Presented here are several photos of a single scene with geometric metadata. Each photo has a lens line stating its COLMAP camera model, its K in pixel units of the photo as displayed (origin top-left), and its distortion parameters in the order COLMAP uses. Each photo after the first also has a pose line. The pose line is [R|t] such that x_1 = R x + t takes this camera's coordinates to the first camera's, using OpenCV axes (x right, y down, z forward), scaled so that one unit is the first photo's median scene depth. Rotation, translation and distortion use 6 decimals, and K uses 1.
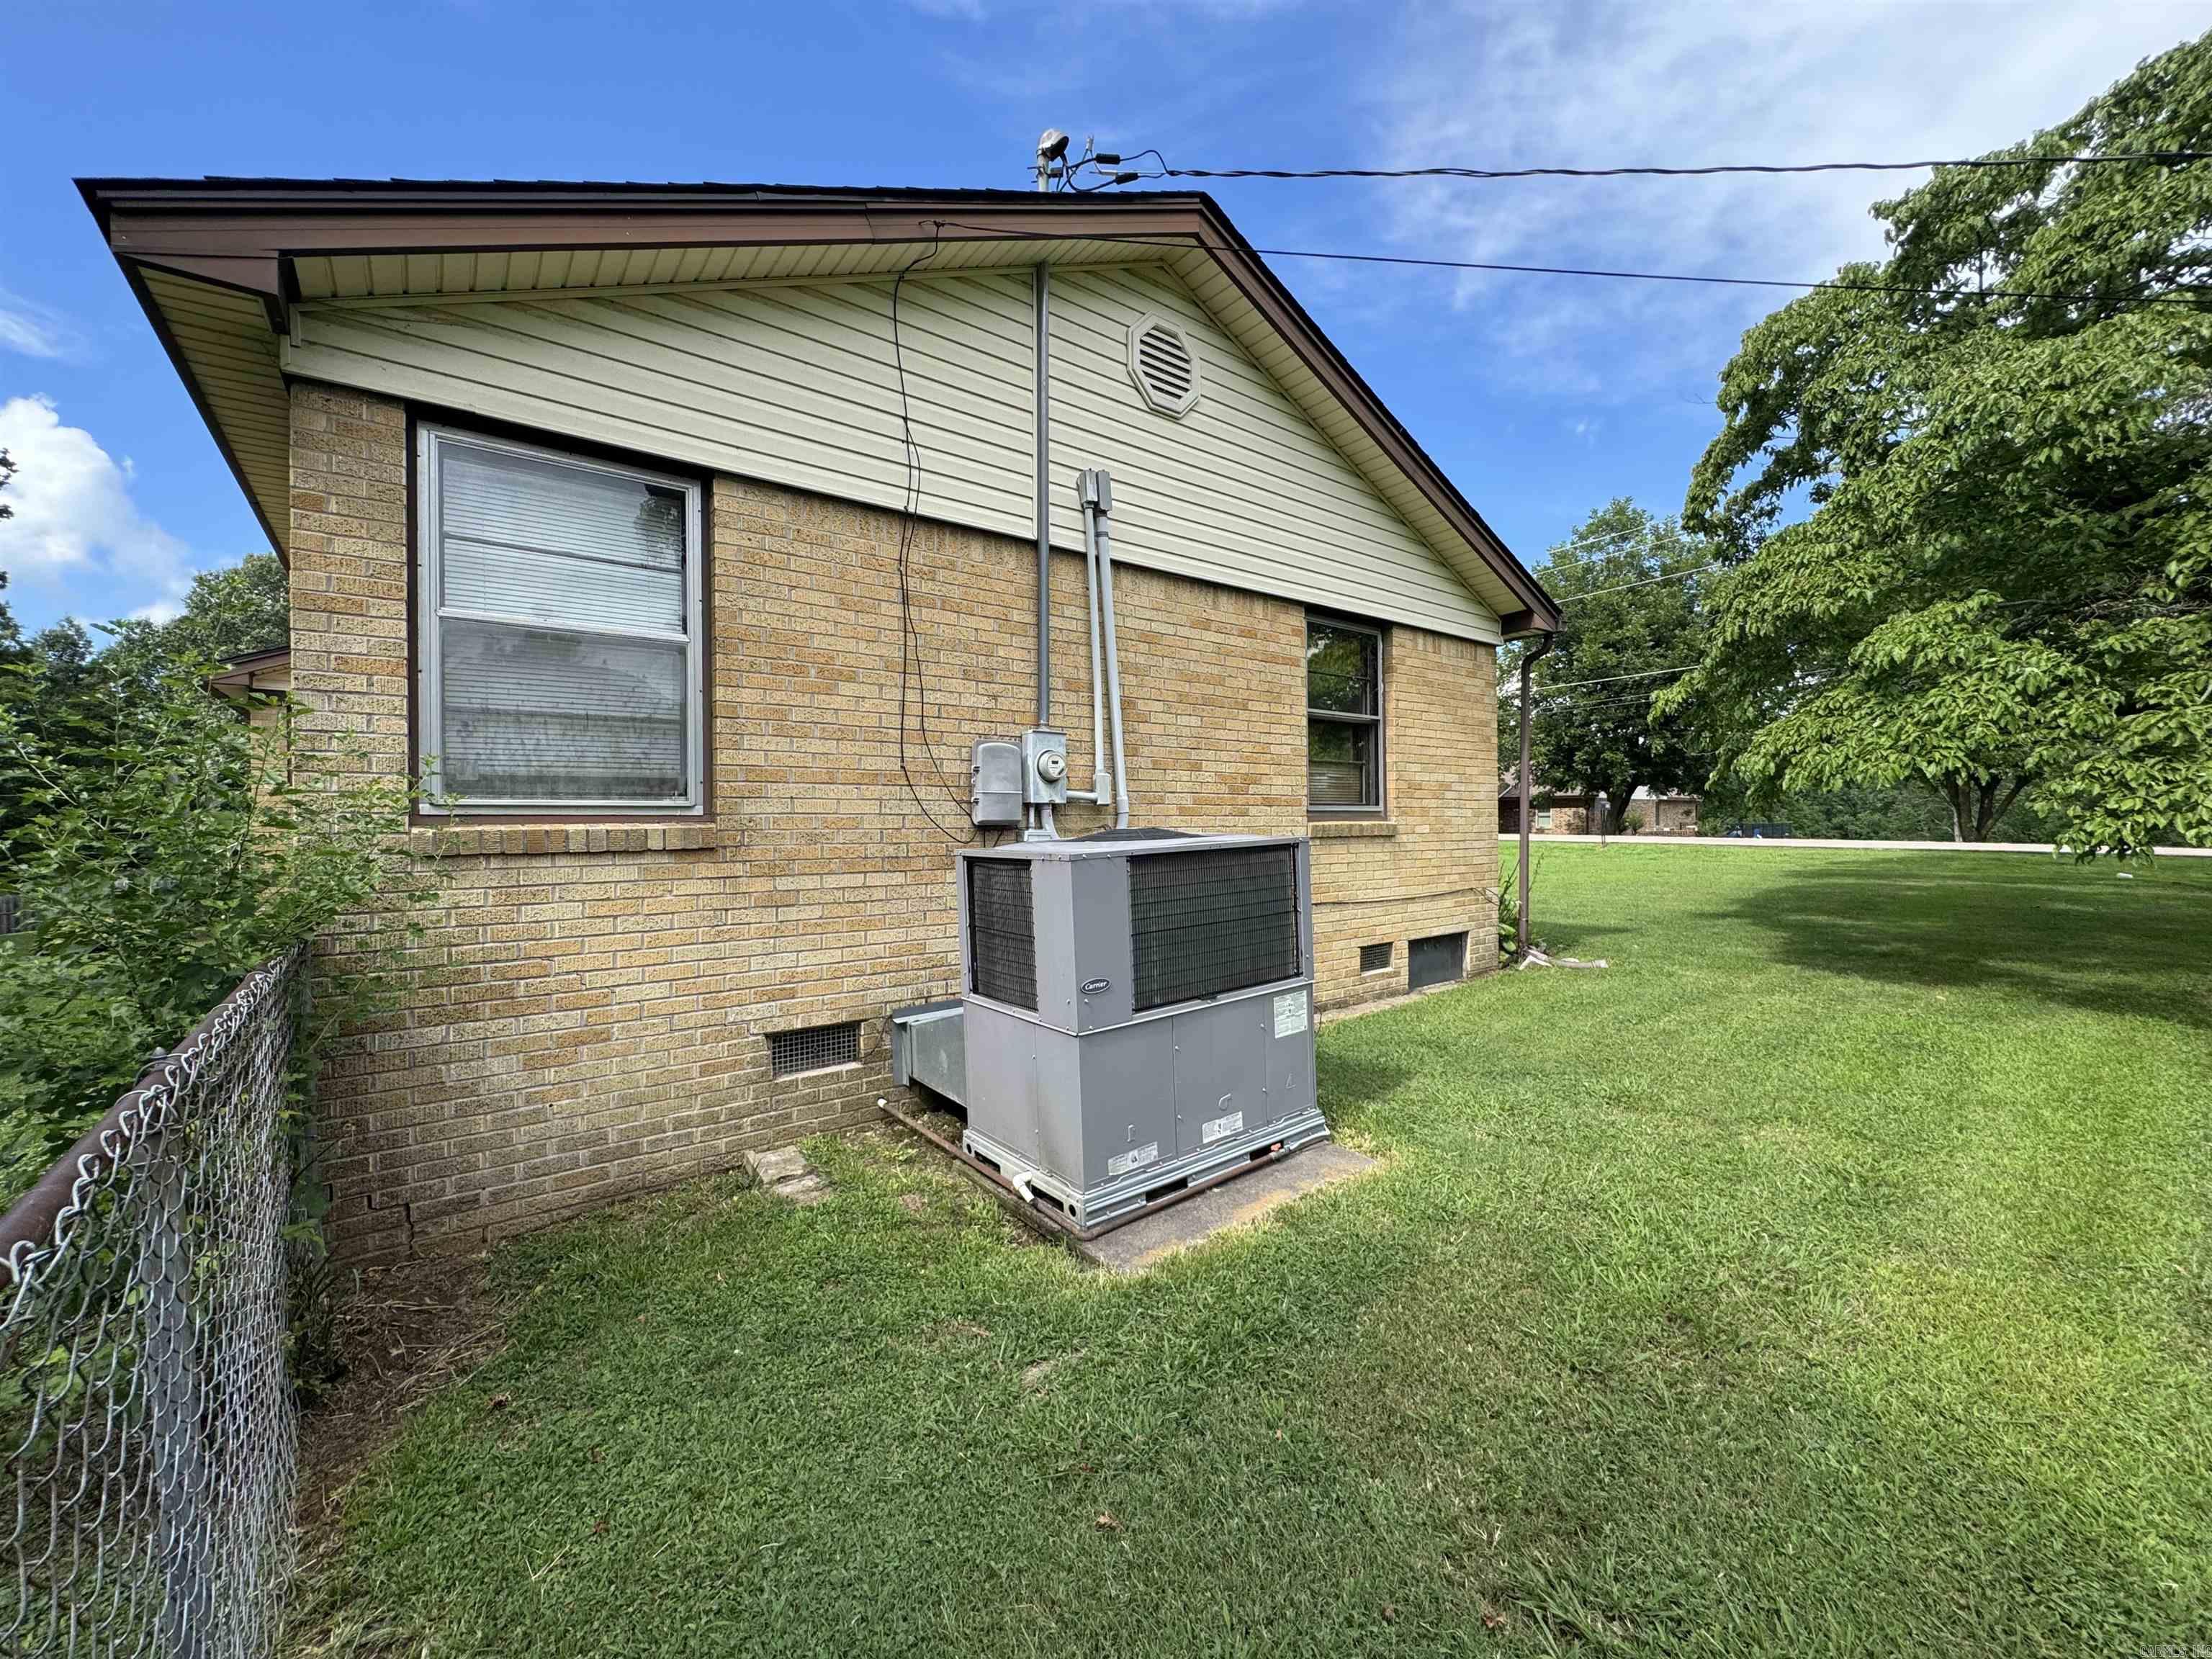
lens RADIAL K [[876.6, 0, 1114.9], [0, 876.6, 825.9], [0, 0, 1]] dist [-0.004220, -0.000117]
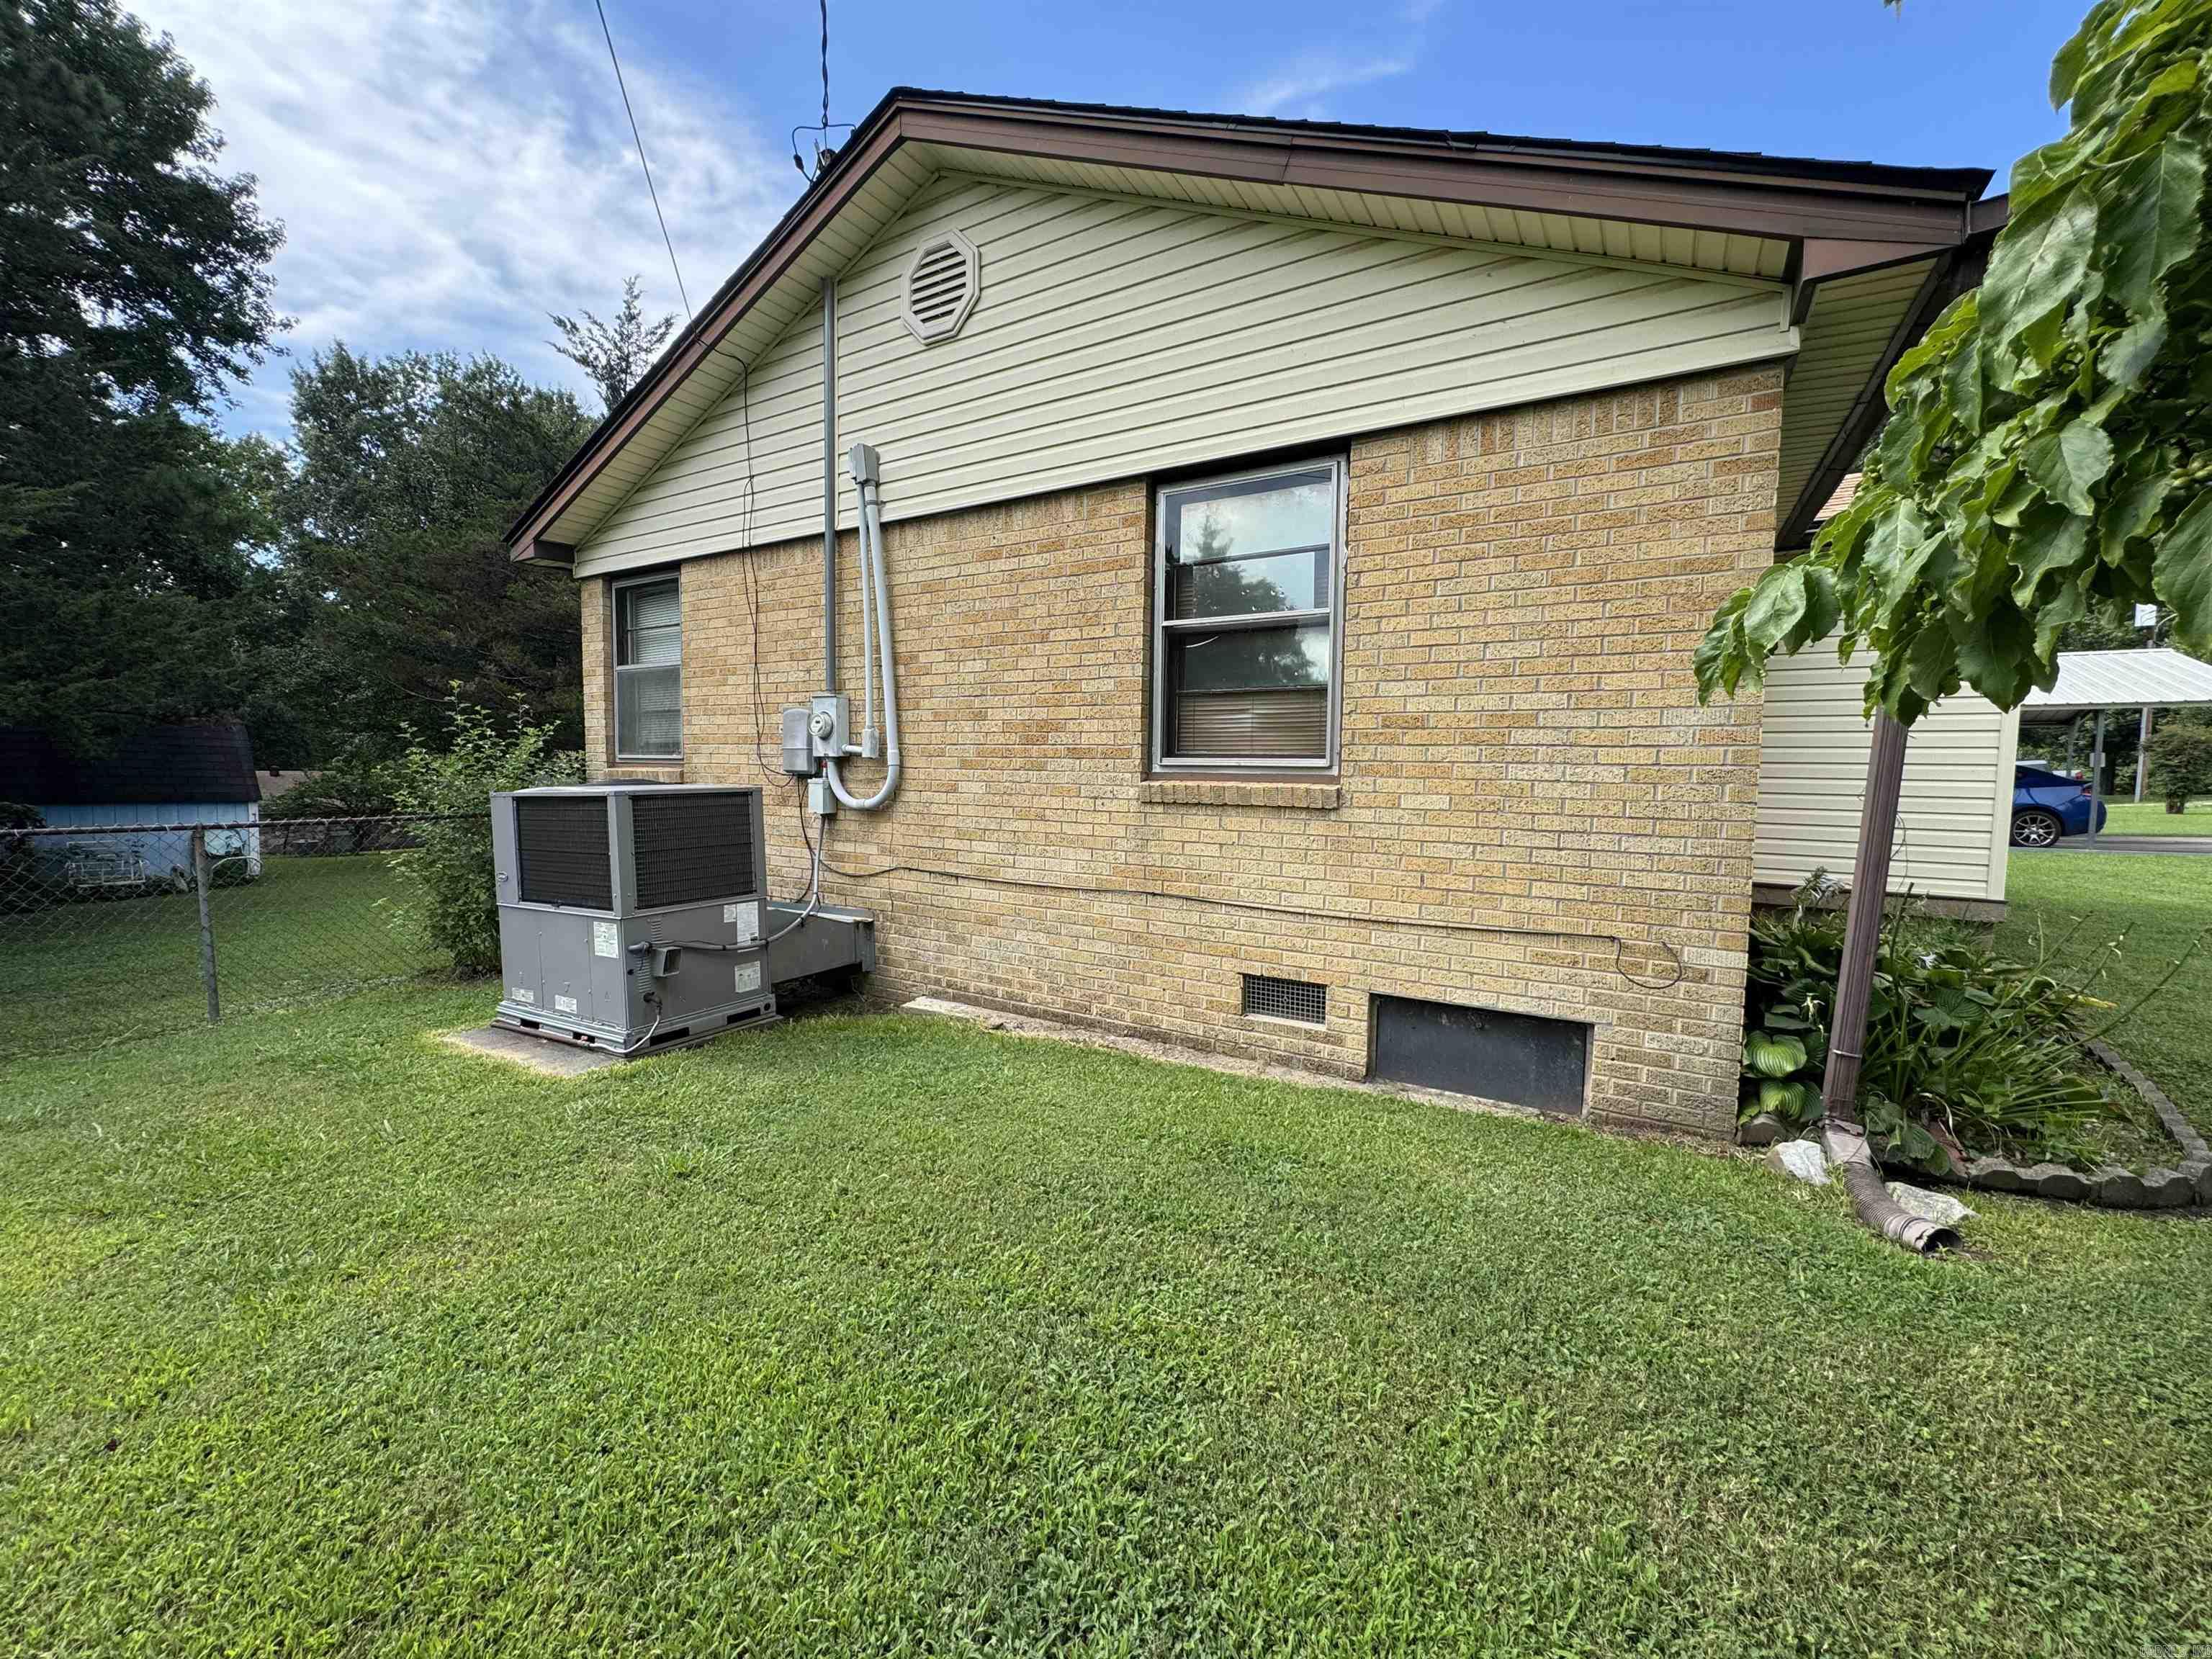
lens RADIAL K [[882.1, 0, 1105.9], [0, 882.1, 824.7], [0, 0, 1]] dist [-0.002735, 0.000697]
pose [[0.354570, 0.080524, -0.931556, 1.002617], [-0.012790, 0.996609, 0.081279, -0.030307], [0.934942, -0.016905, 0.354398, 0.789786]]
